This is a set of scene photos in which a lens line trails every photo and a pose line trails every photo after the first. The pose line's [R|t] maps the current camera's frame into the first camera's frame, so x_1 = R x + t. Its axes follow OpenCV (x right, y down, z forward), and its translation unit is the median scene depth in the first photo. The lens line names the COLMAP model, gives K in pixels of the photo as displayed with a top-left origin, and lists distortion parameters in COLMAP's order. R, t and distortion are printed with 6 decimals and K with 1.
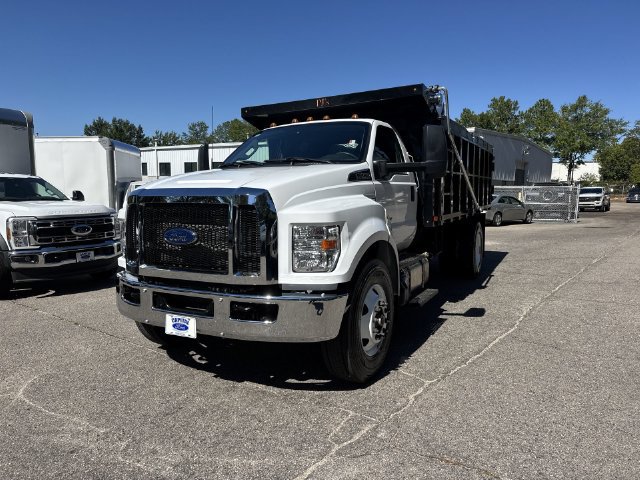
lens RADIAL K [[453.0, 0, 315.0], [0, 453.0, 240.5], [0, 0, 1]] dist [0.019215, -0.033378]
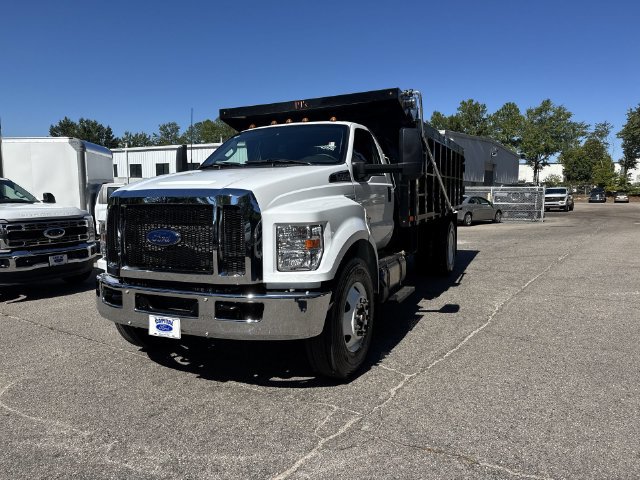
lens RADIAL K [[453.0, 0, 317.6], [0, 453.0, 237.8], [0, 0, 1]] dist [0.019215, -0.033378]
pose [[0.997982, -0.010153, 0.062685, -0.015245], [0.010711, 0.999906, -0.008561, 0.003101], [-0.062592, 0.009215, 0.997997, -0.017812]]
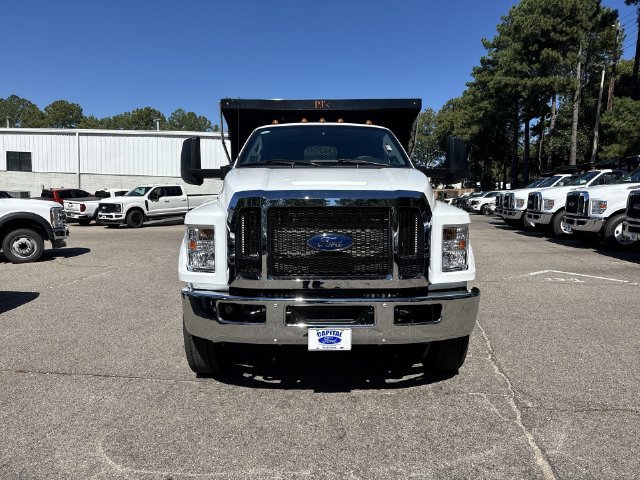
lens RADIAL K [[453.0, 0, 320.7], [0, 453.0, 236.9], [0, 0, 1]] dist [0.019215, -0.033378]
pose [[0.869003, -0.032427, 0.493743, -0.589702], [0.037319, 0.999303, -0.000053, -0.014933], [-0.493398, 0.018472, 0.869608, 0.163914]]
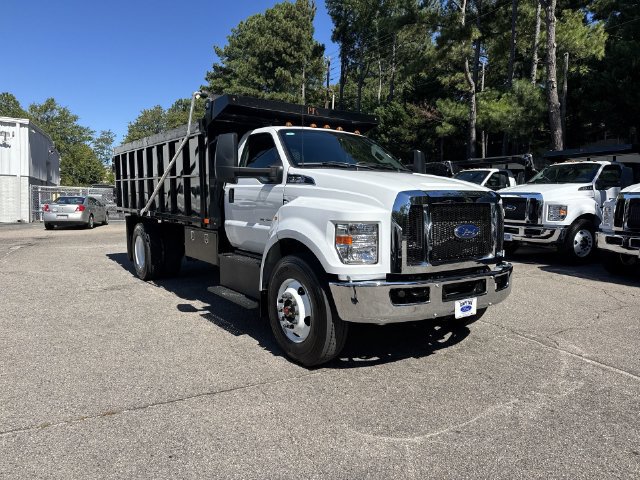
lens RADIAL K [[453.0, 0, 316.8], [0, 453.0, 239.5], [0, 0, 1]] dist [0.019215, -0.033378]
pose [[0.437708, -0.064958, 0.896767, -1.173220], [0.070361, 0.996803, 0.037861, -0.046469], [-0.896360, 0.046526, 0.440880, 0.638589]]
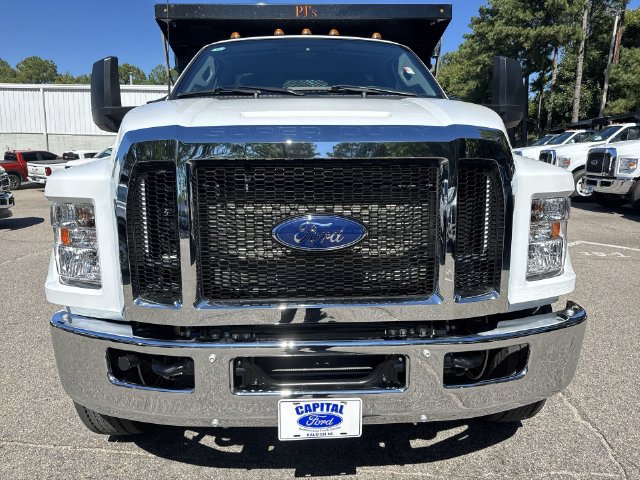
lens RADIAL K [[453.0, 0, 319.8], [0, 453.0, 242.4], [0, 0, 1]] dist [0.019215, -0.033378]
pose [[0.859060, -0.087876, 0.504275, -0.405038], [0.046073, 0.994429, 0.094804, -0.031368], [-0.509797, -0.058209, 0.858323, 0.470371]]
